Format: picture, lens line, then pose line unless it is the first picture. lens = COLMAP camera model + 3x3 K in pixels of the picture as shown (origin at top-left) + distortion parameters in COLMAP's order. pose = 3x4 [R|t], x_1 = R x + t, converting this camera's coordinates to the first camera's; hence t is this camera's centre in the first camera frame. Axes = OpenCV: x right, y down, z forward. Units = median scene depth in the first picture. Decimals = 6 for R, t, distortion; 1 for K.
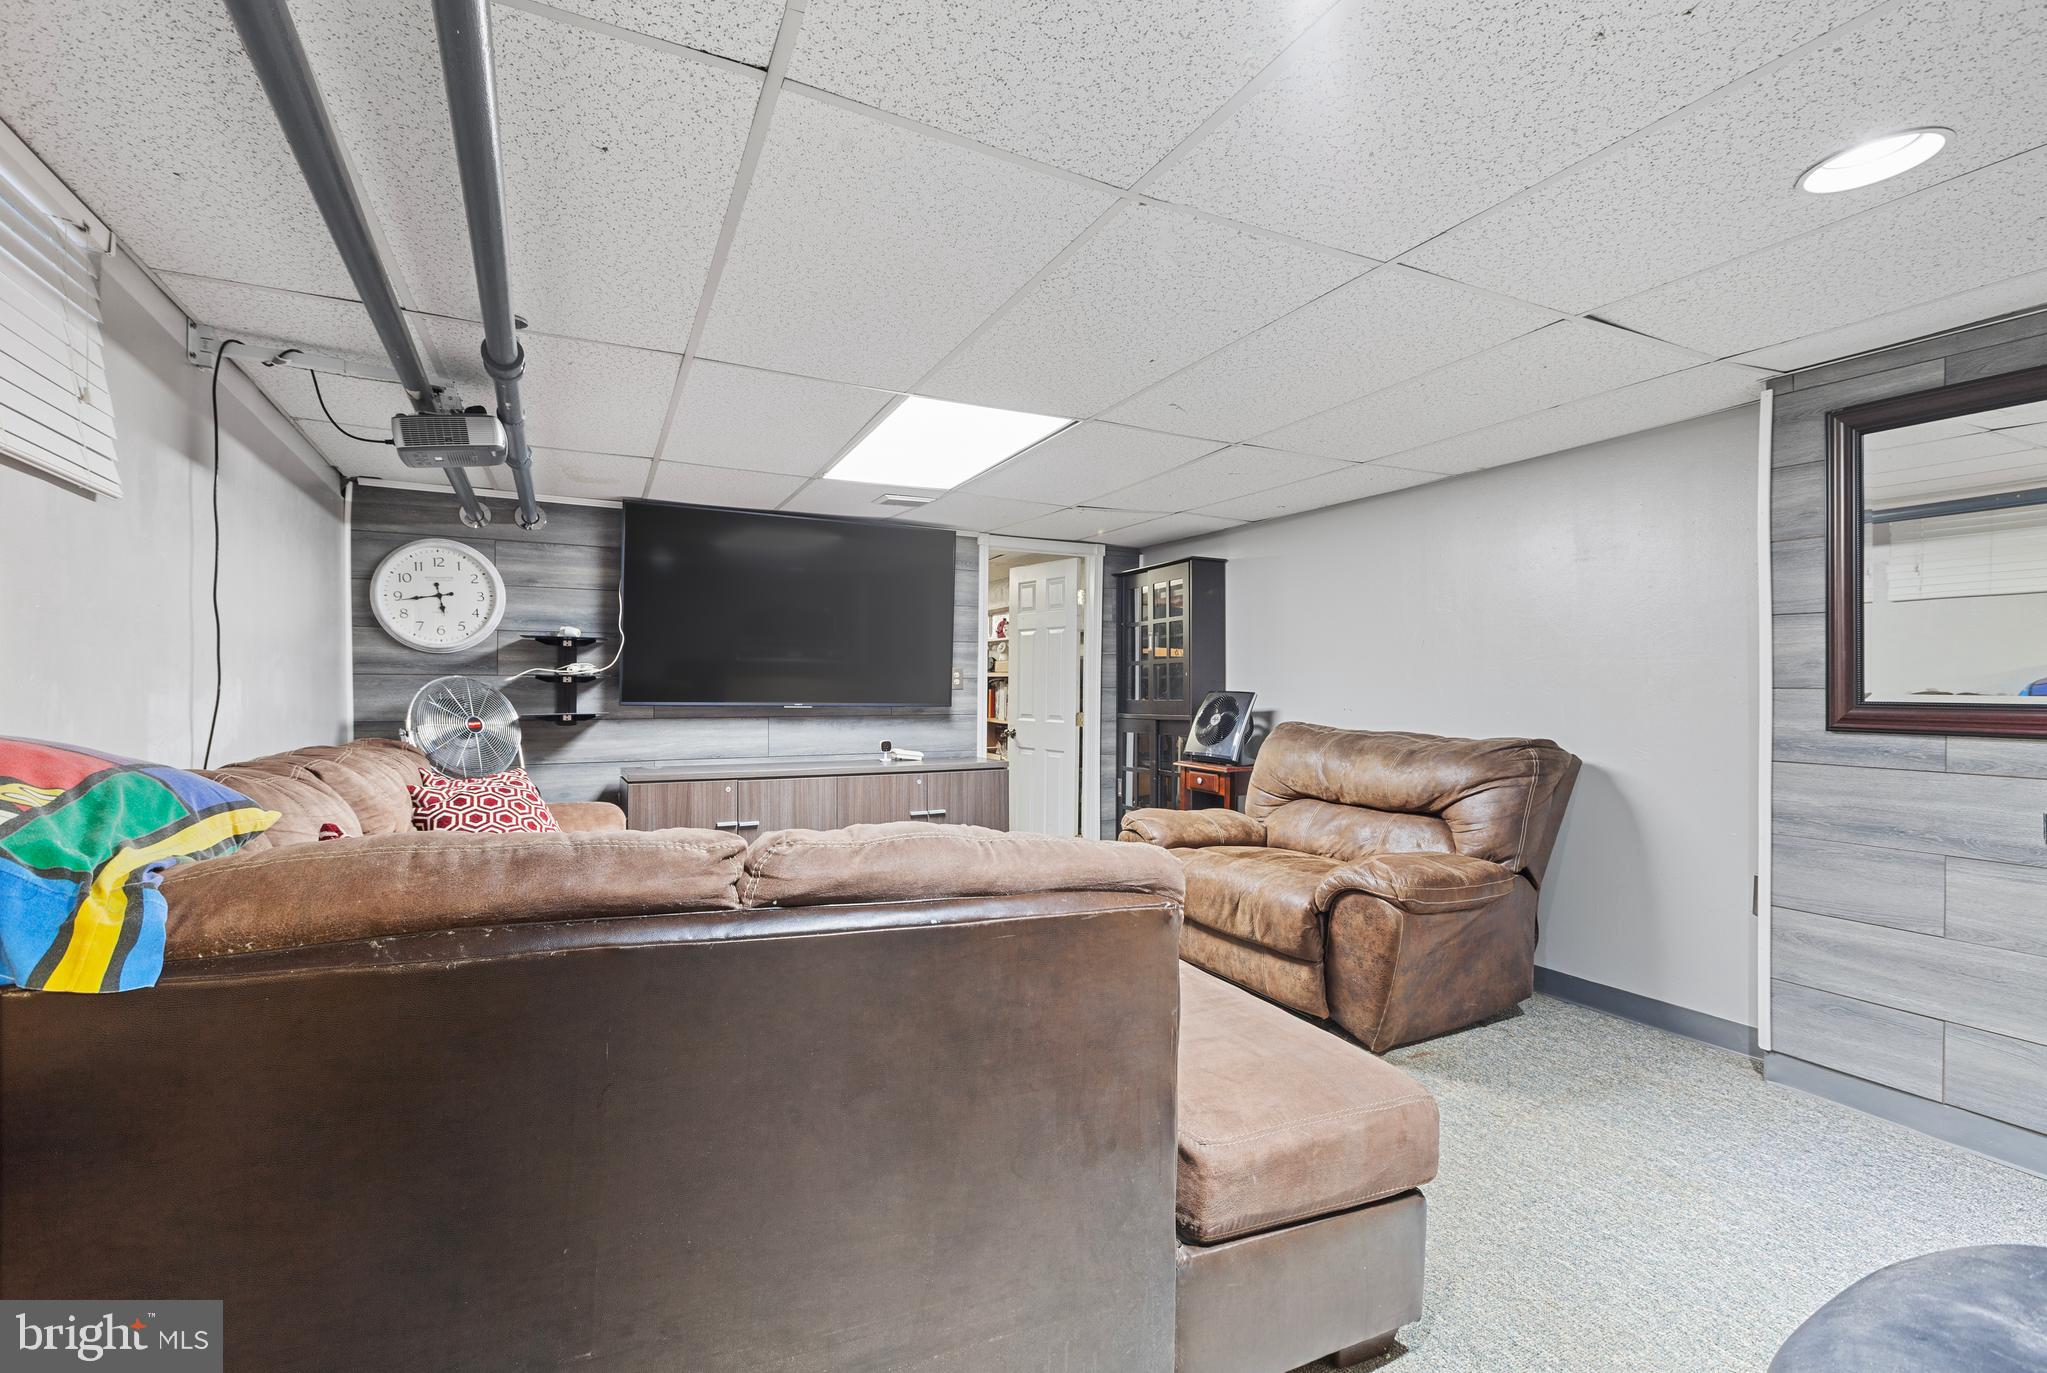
lens RADIAL K [[912.4, 0, 1015.3], [0, 912.4, 694.7], [0, 0, 1]] dist [0.001646, -0.000271]
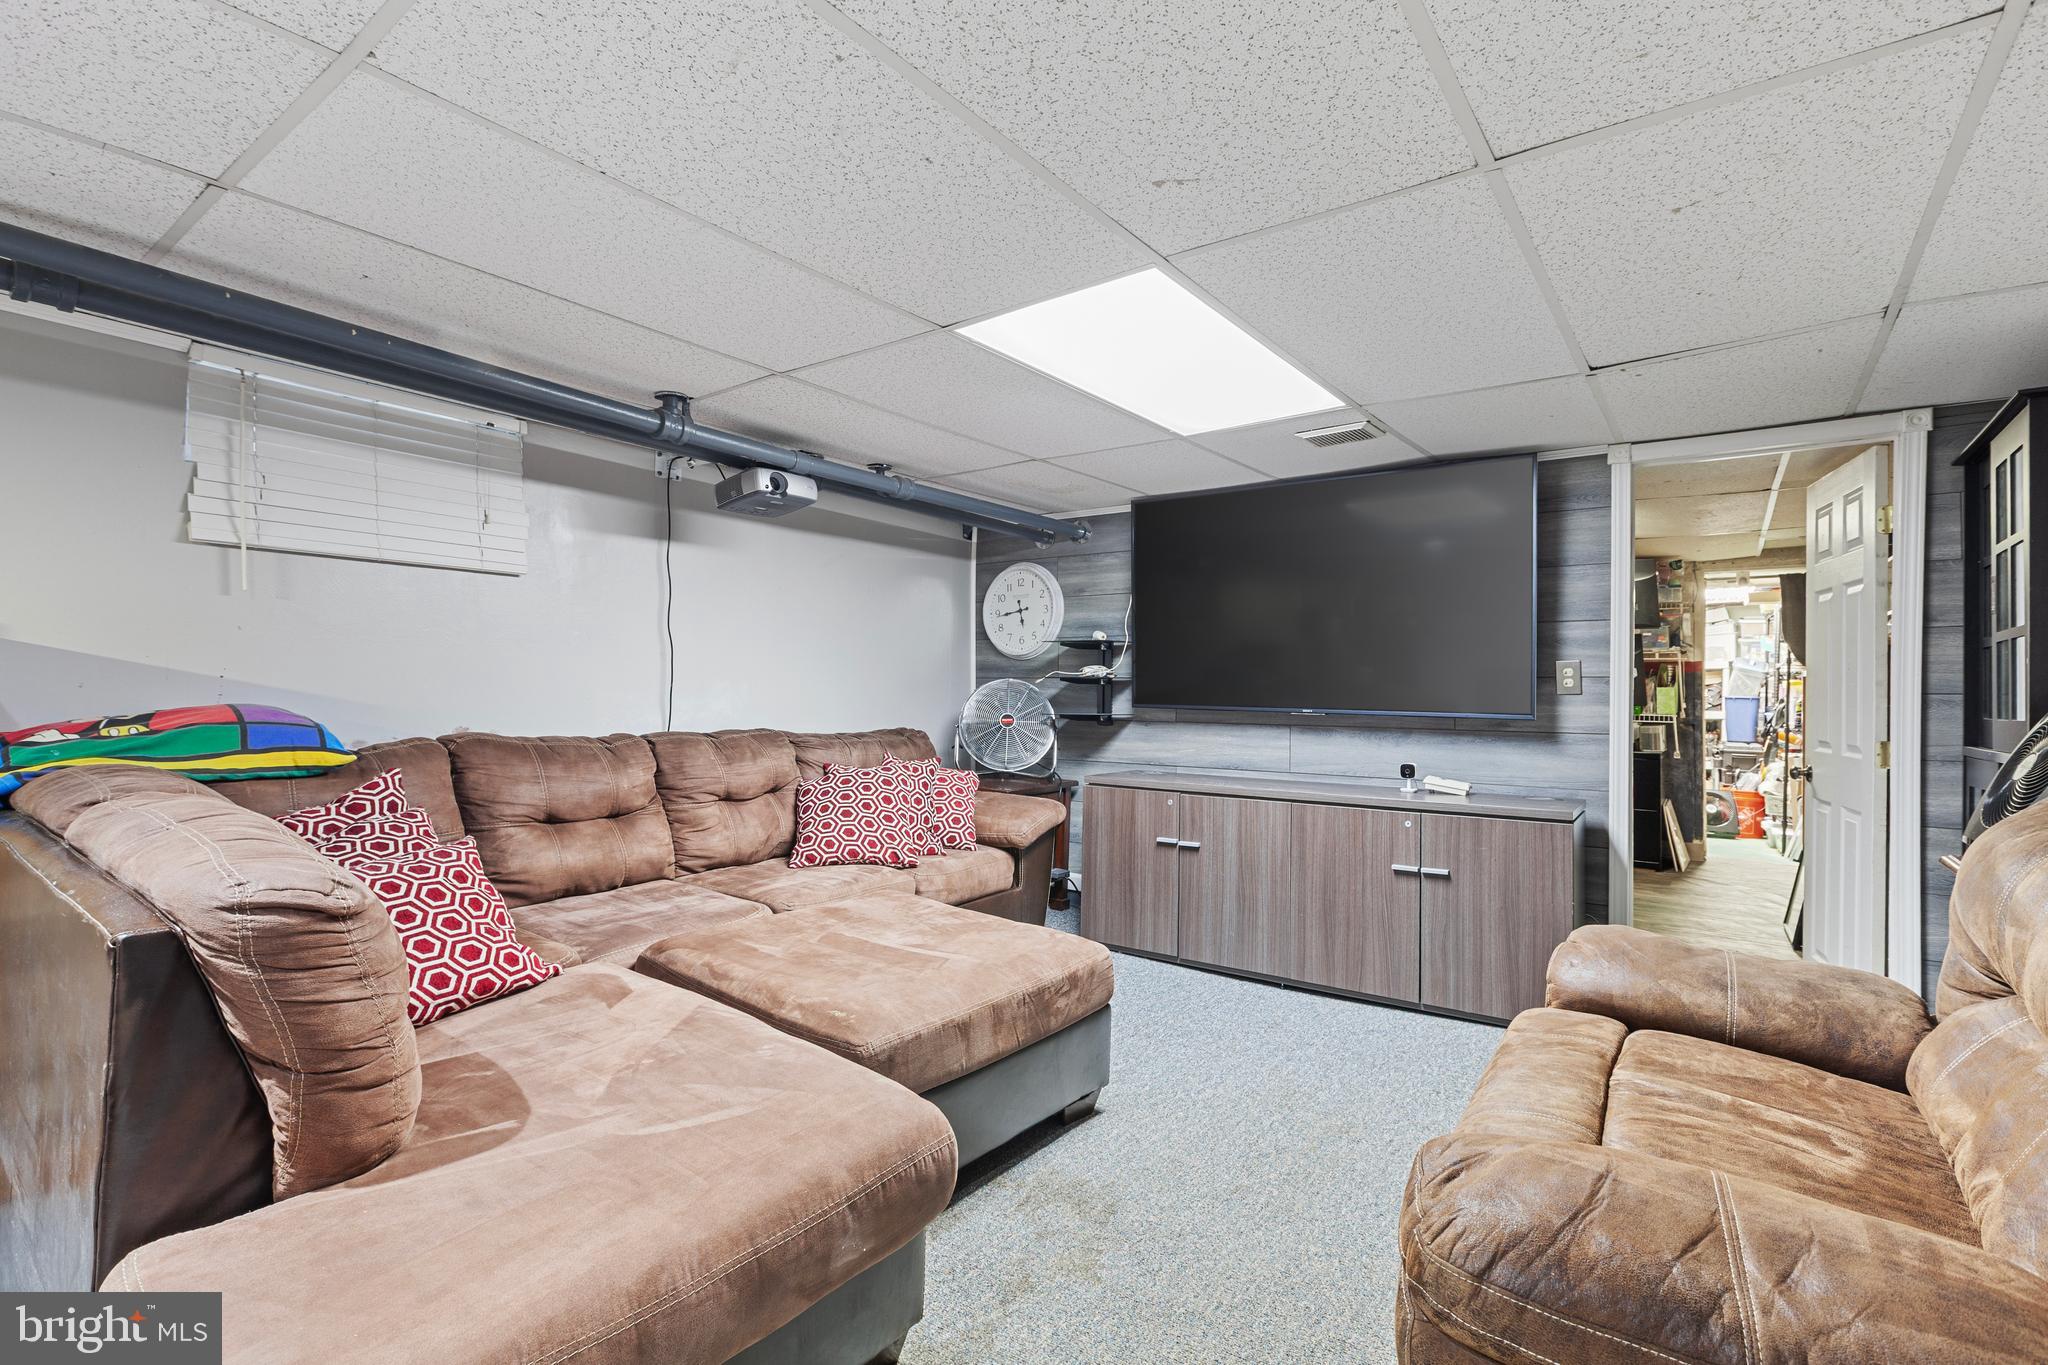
lens RADIAL K [[934.1, 0, 1037.0], [0, 934.1, 686.1], [0, 0, 1]] dist [-0.001320, -0.000140]
pose [[0.467245, -0.002182, -0.884125, 0.464386], [-0.013933, 0.999855, -0.009831, 0.000190], [0.884018, 0.016912, 0.467147, 0.476062]]
